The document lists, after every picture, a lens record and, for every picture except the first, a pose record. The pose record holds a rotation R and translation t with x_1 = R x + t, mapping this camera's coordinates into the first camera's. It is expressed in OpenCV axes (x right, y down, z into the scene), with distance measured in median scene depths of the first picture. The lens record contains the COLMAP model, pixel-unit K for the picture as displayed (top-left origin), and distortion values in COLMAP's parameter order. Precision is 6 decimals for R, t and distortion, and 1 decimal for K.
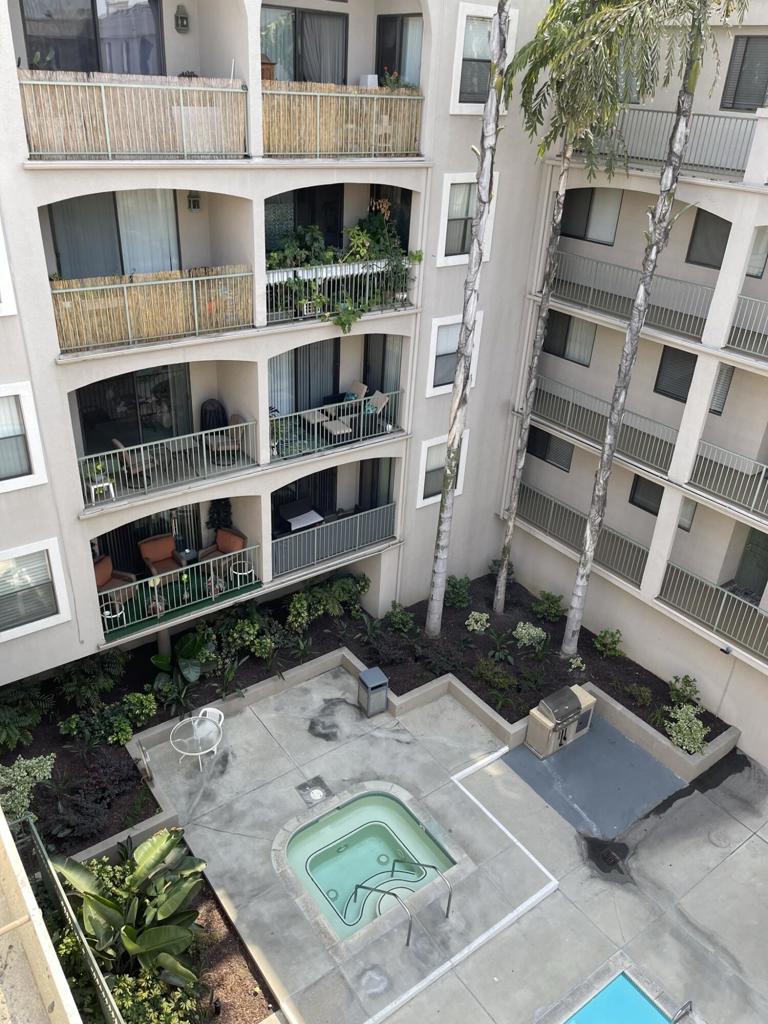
lens RADIAL K [[767.3, 0, 377.7], [0, 767.3, 511.9], [0, 0, 1]] dist [0.052901, -0.066547]
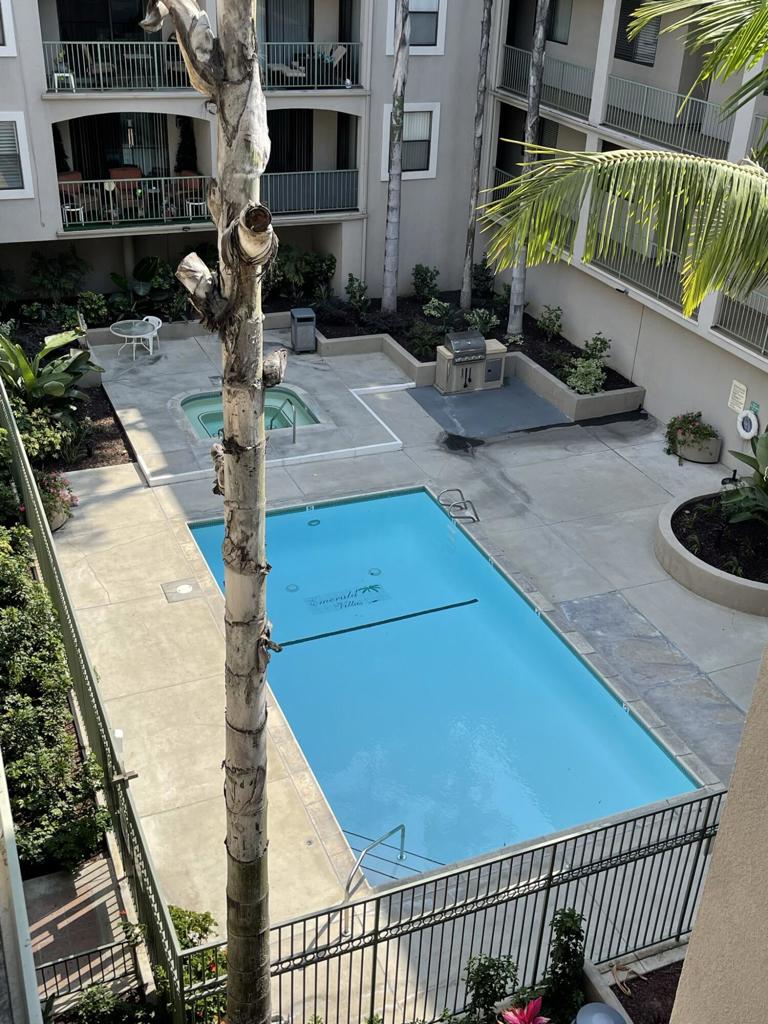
lens RADIAL K [[1093.1, 0, 388.2], [0, 1093.1, 510.5], [0, 0, 1]] dist [0.075767, 0.000000]
pose [[0.973363, 0.107243, -0.202643, 0.478985], [-0.106987, 0.994185, 0.012249, 0.488565], [0.202778, 0.009757, 0.979176, -0.496843]]
